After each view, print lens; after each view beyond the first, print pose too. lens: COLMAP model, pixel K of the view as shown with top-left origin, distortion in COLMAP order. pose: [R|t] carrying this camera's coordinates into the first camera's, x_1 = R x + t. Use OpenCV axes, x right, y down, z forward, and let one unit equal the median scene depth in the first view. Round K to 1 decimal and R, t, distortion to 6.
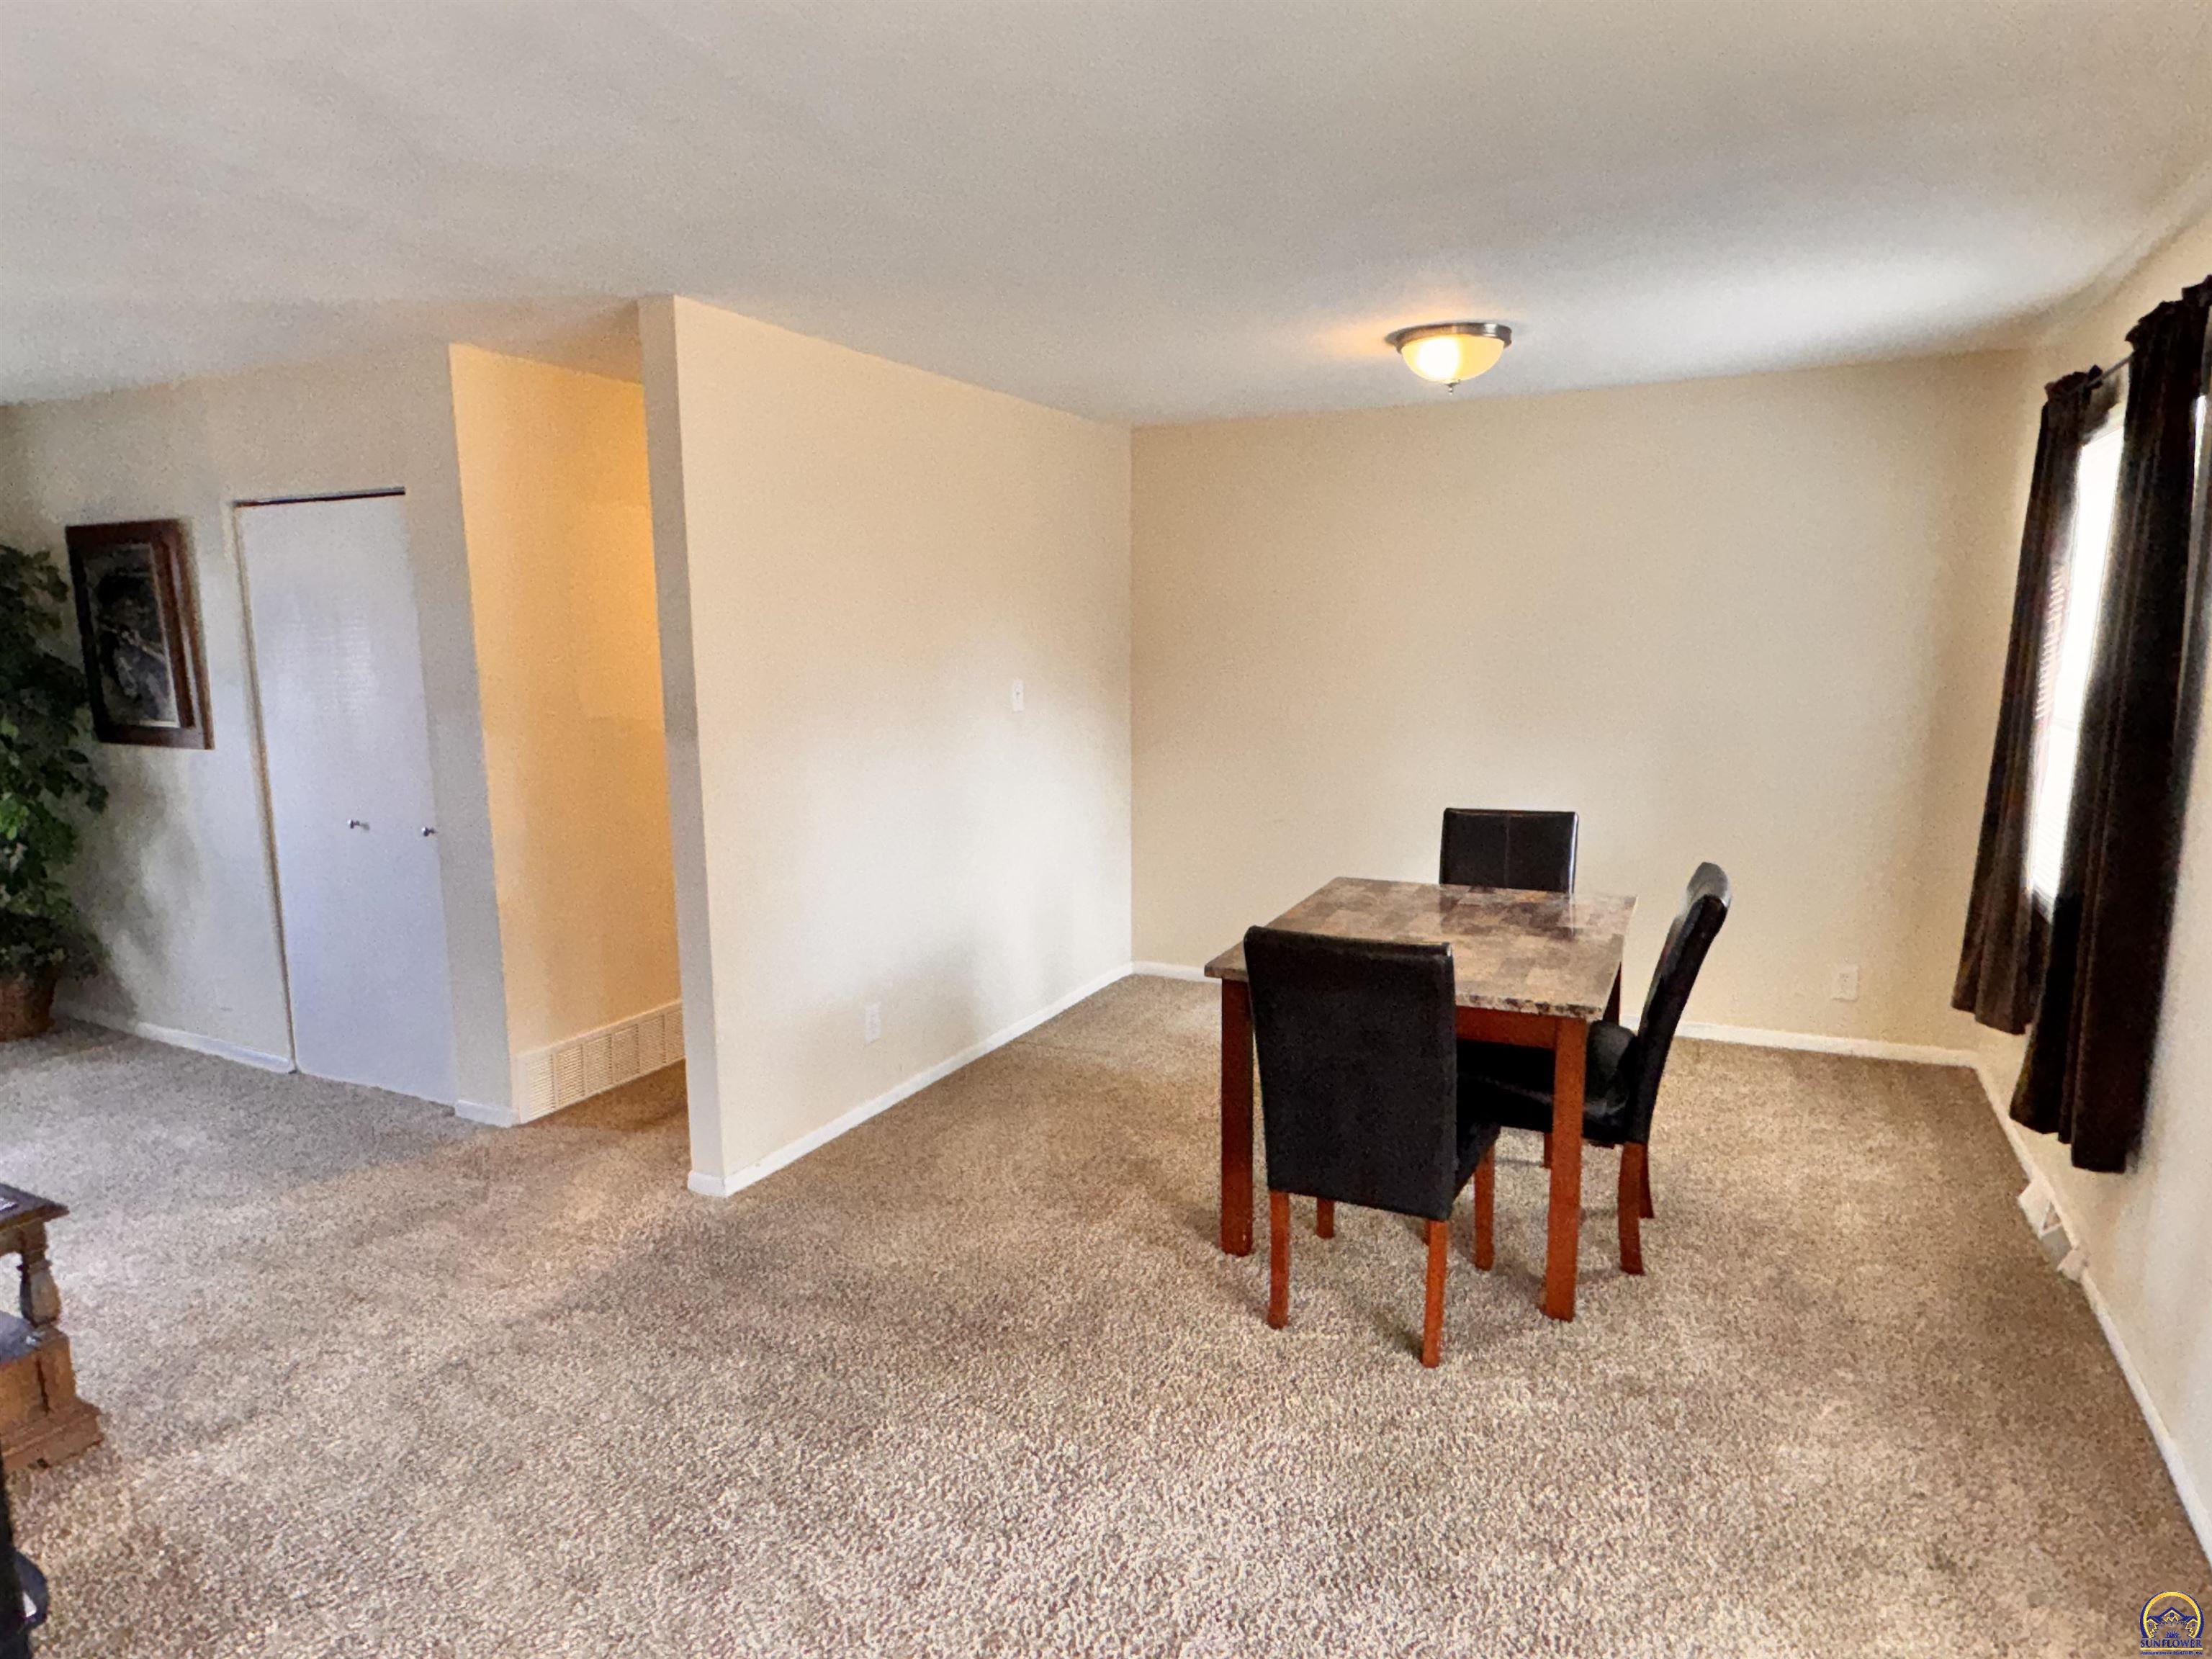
lens RADIAL K [[1315.1, 0, 1105.5], [0, 1315.1, 834.6], [0, 0, 1]] dist [0.004933, 0.001746]
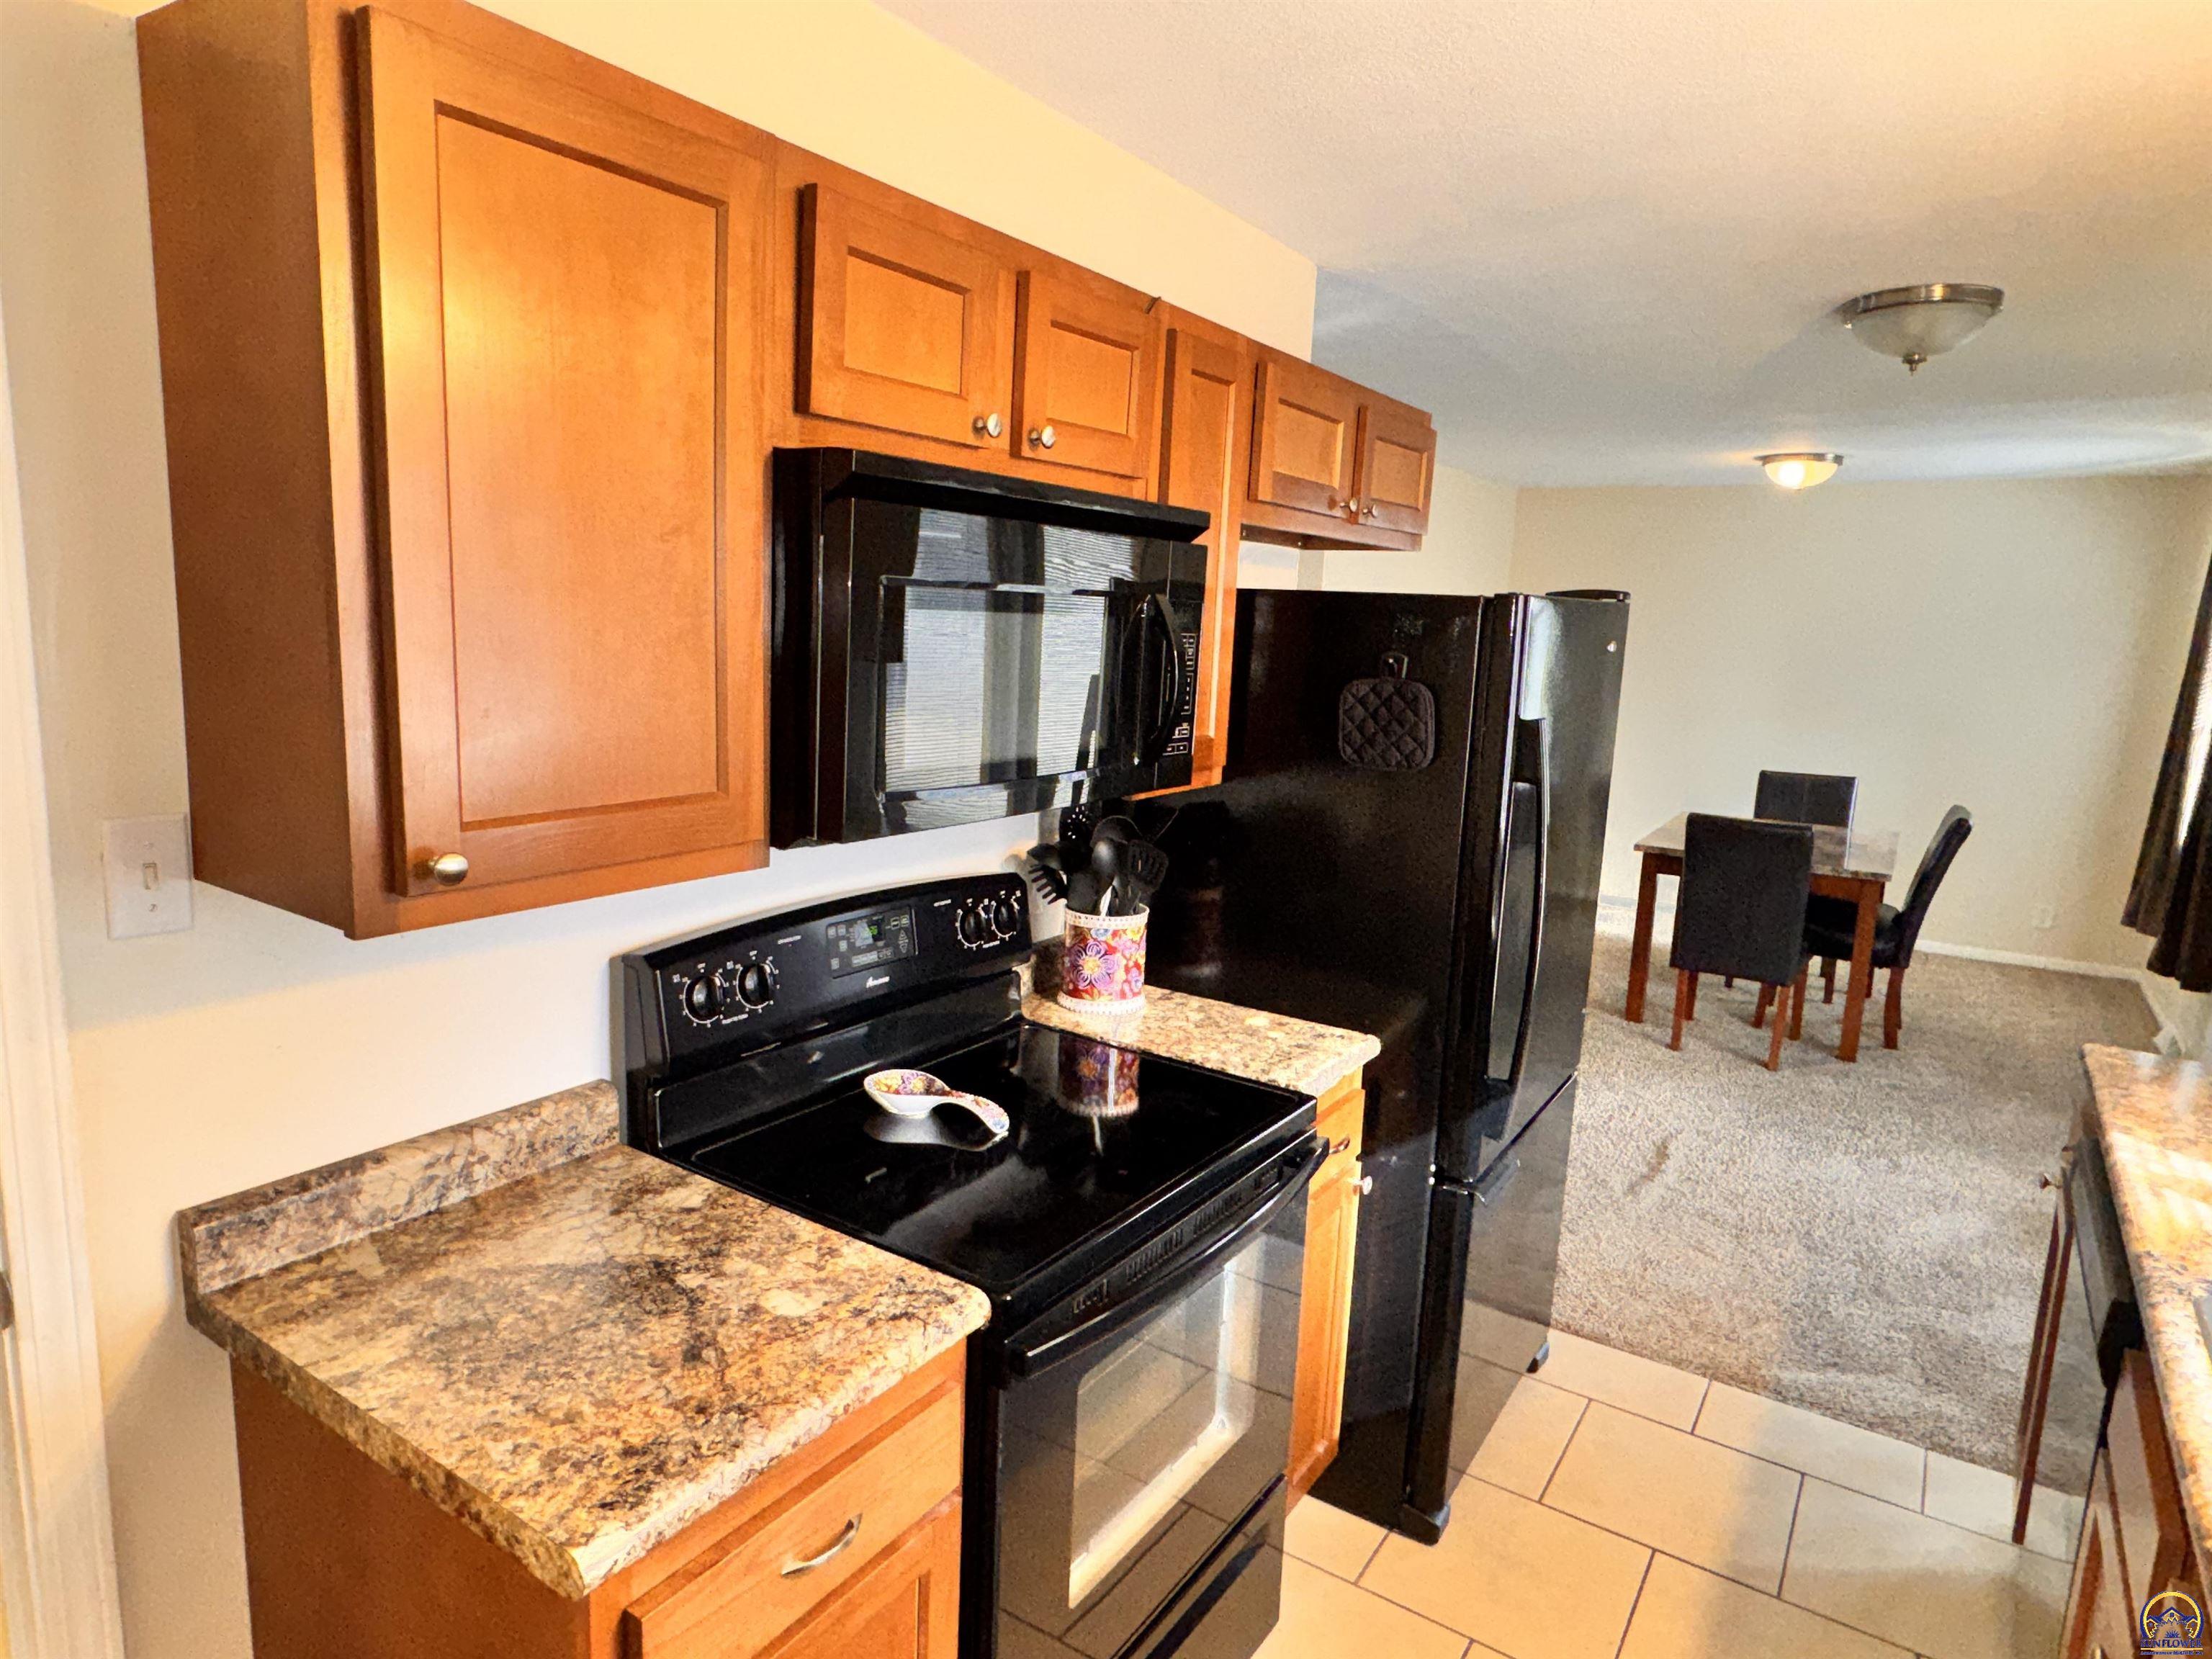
lens RADIAL K [[1315.1, 0, 1104.1], [0, 1315.1, 828.0], [0, 0, 1]] dist [0.004933, 0.001746]
pose [[0.990994, 0.069586, -0.114406, -0.403106], [-0.068601, 0.997565, 0.012530, 0.104377], [0.114999, -0.004569, 0.993355, -0.743973]]
